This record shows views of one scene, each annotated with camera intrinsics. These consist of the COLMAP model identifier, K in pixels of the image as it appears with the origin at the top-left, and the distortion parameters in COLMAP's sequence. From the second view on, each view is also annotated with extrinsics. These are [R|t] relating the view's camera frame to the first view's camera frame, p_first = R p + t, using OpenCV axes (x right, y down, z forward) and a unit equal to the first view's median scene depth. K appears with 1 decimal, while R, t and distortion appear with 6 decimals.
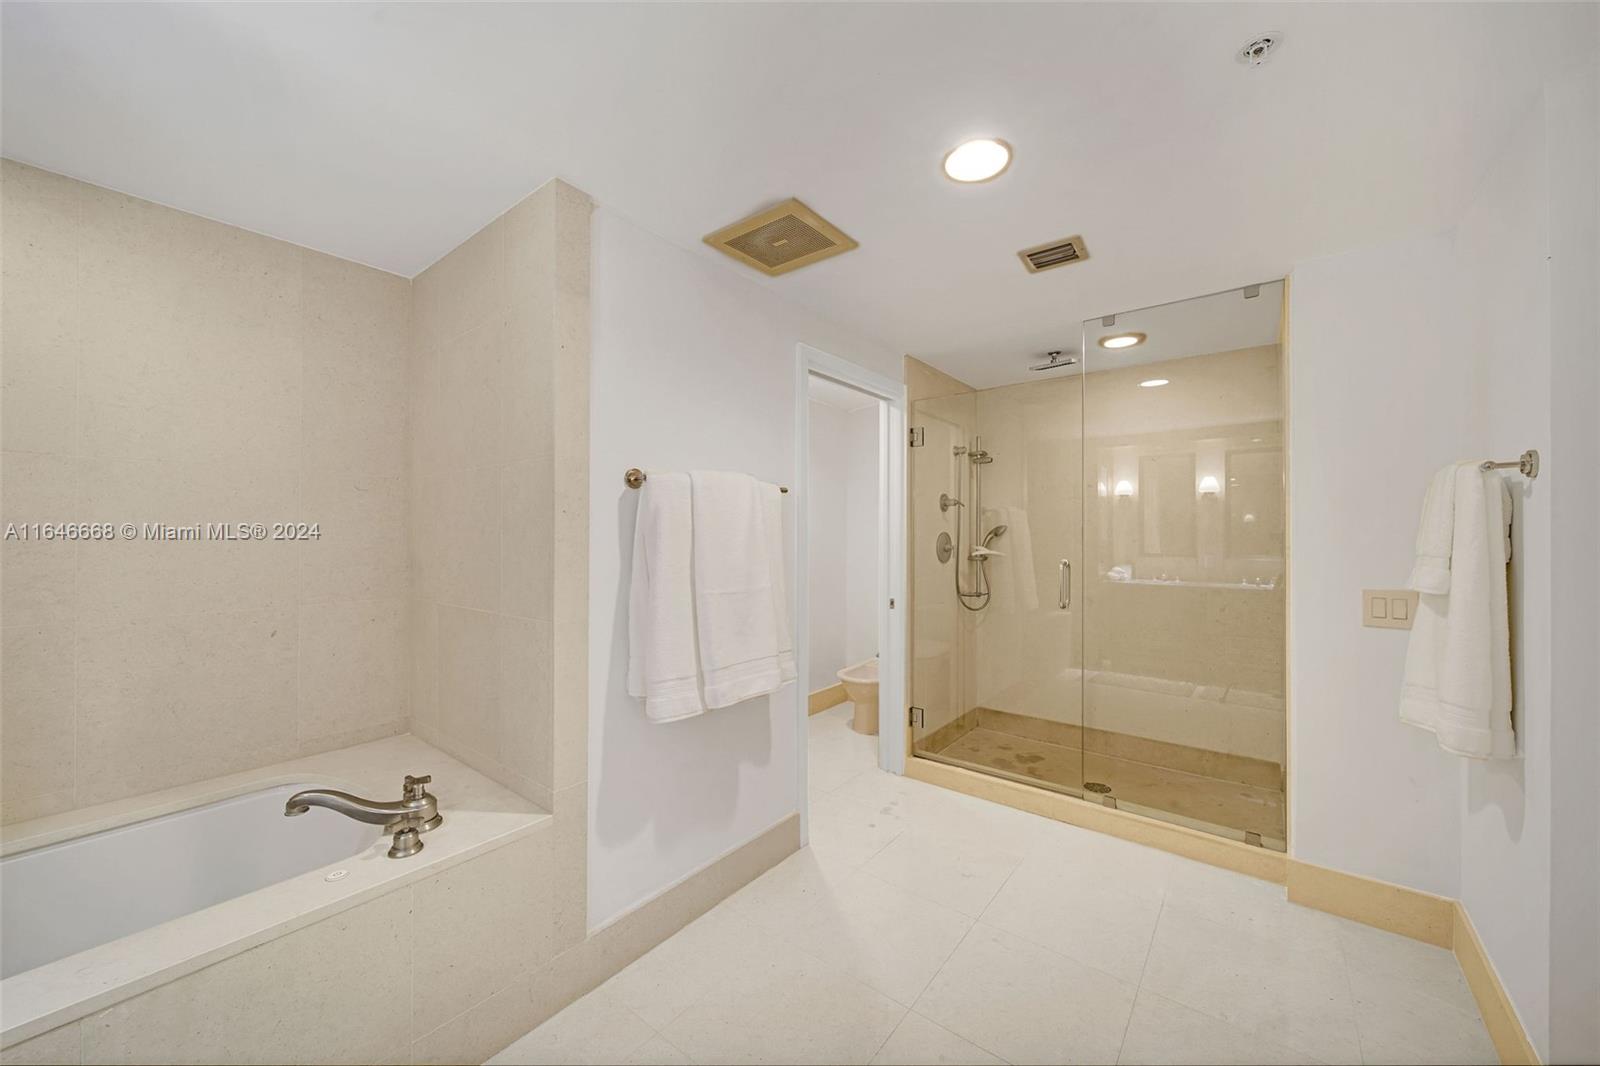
lens RADIAL K [[582.2, 0, 790.0], [0, 582.2, 525.9], [0, 0, 1]] dist [-0.001189, -0.000384]
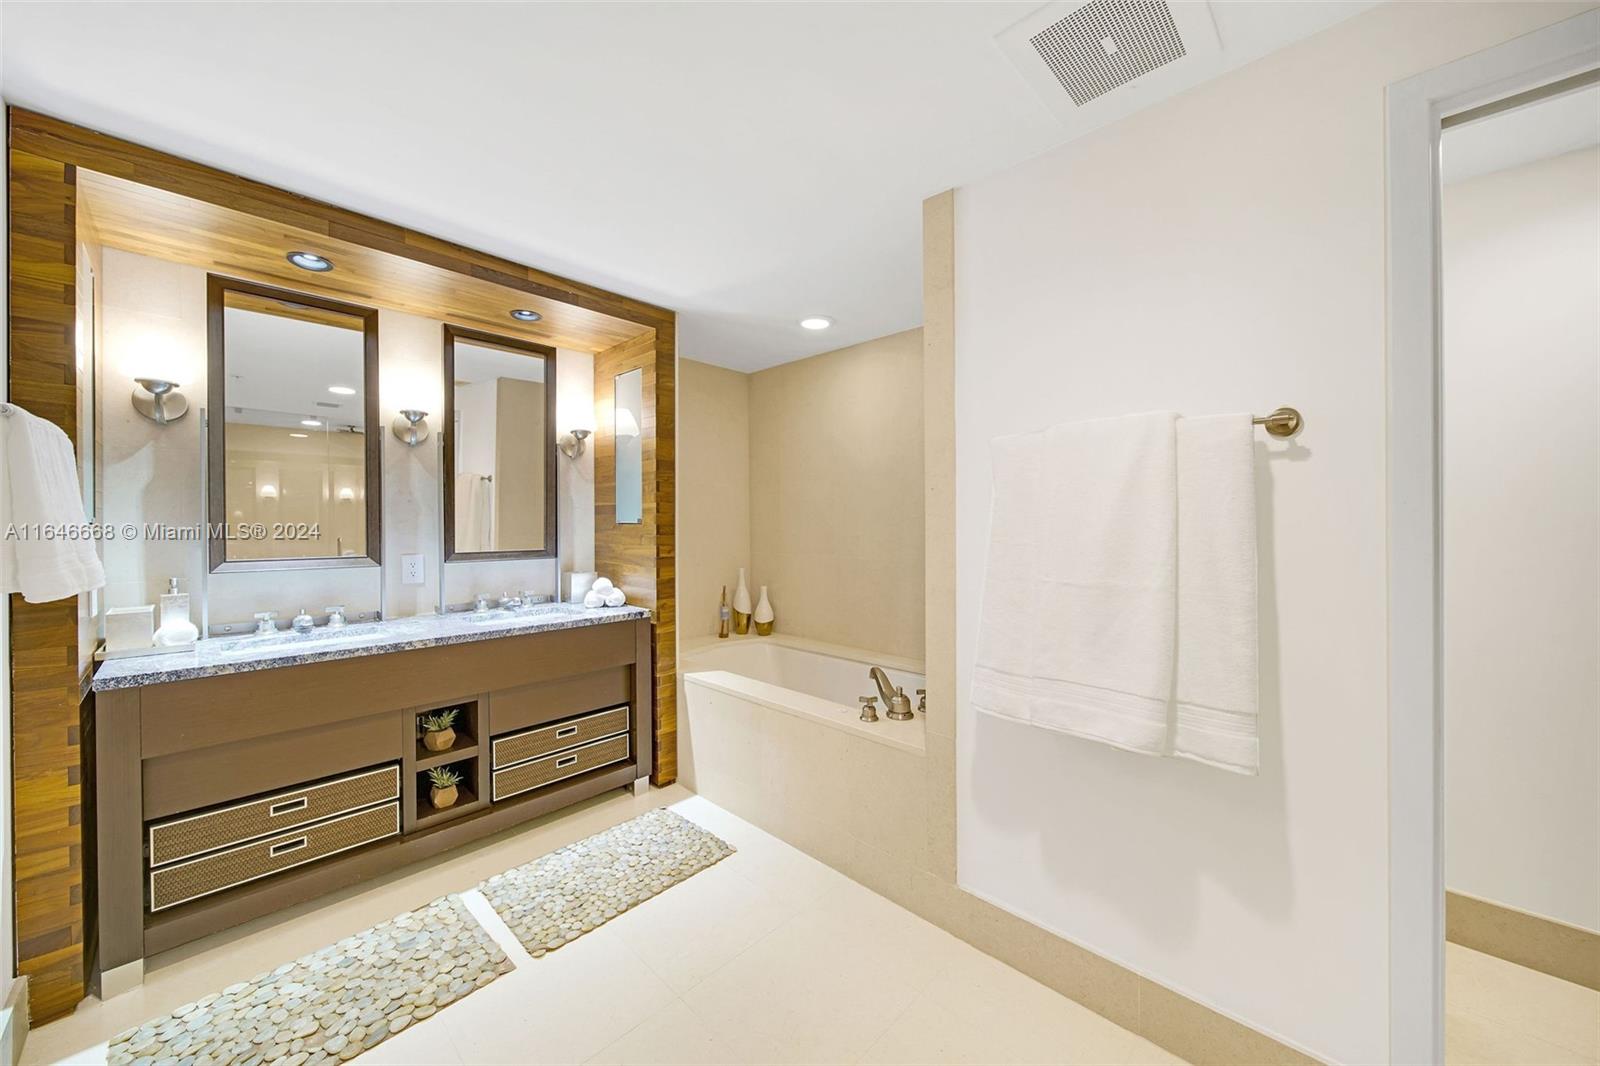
lens RADIAL K [[582.2, 0, 790.0], [0, 582.2, 525.9], [0, 0, 1]] dist [-0.001189, -0.000384]
pose [[-0.102935, 0.002486, -0.994685, 0.721368], [0.007971, 0.999967, 0.001675, 0.041515], [0.994656, -0.007757, -0.102951, 0.786656]]
